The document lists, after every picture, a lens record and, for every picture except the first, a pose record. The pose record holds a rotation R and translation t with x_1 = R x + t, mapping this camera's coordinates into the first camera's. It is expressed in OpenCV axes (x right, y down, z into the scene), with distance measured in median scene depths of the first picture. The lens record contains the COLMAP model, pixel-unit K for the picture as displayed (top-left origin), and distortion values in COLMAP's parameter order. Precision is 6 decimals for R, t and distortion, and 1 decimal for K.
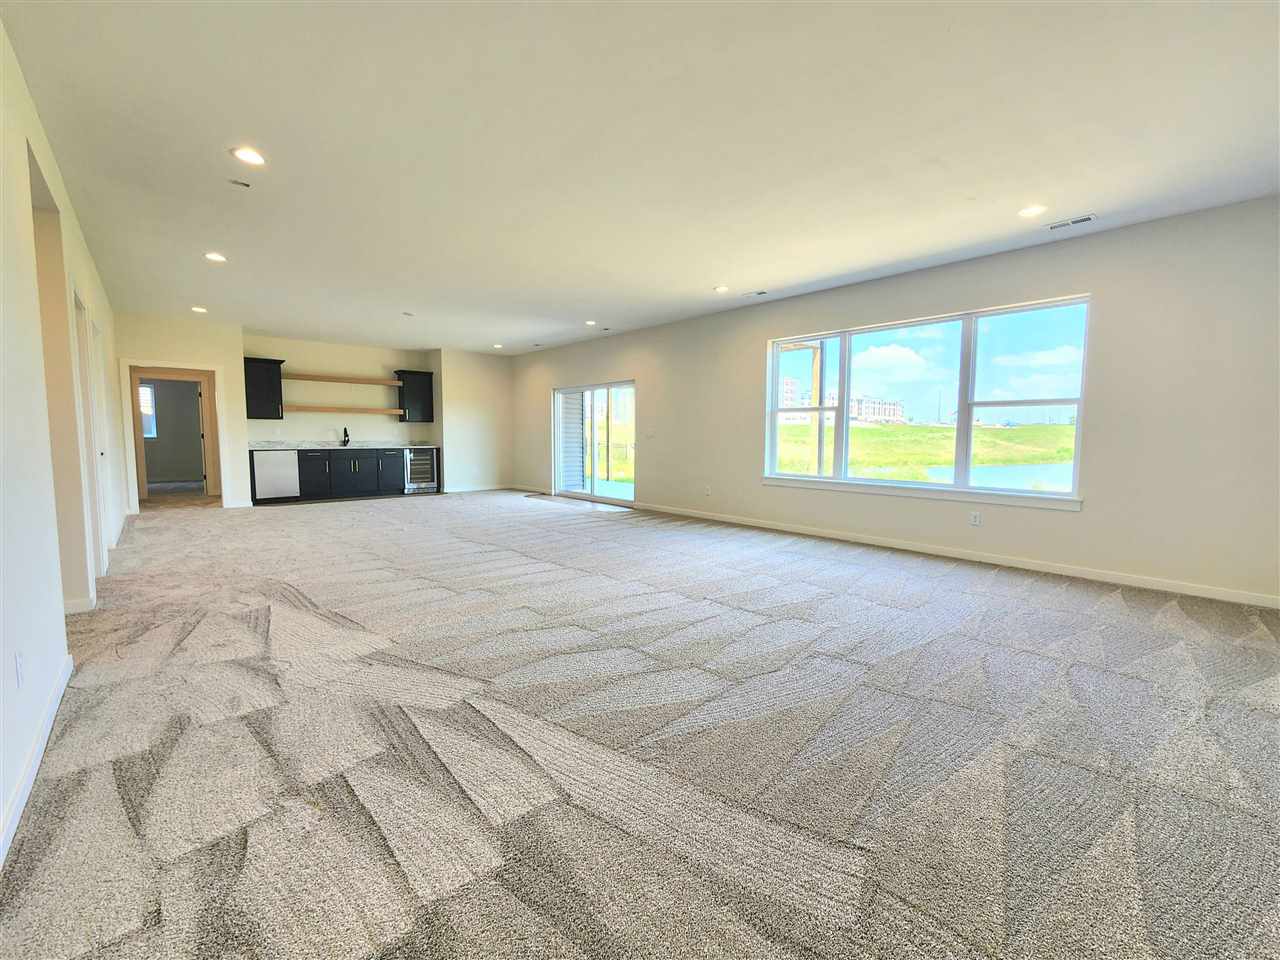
lens RADIAL K [[545.1, 0, 660.4], [0, 545.1, 479.4], [0, 0, 1]] dist [-0.000178, -0.000285]
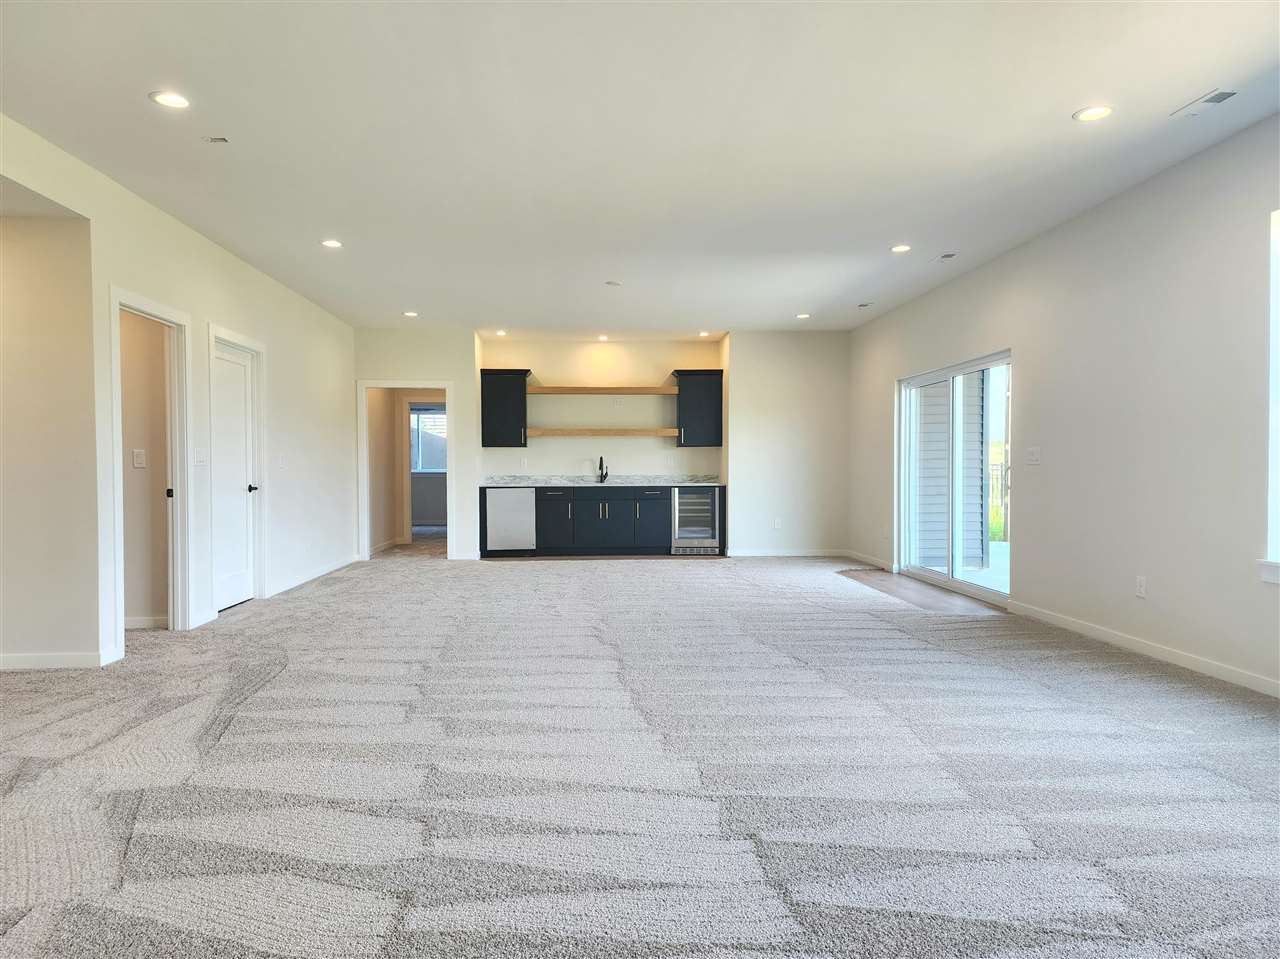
lens RADIAL K [[864.4, 0, 620.8], [0, 864.4, 503.5], [0, 0, 1]] dist [0.079619, -0.076096]
pose [[0.763540, 0.018156, -0.645505, 0.186323], [-0.043903, 0.998751, -0.023839, -0.008771], [0.644266, 0.046542, 0.763384, 0.168490]]
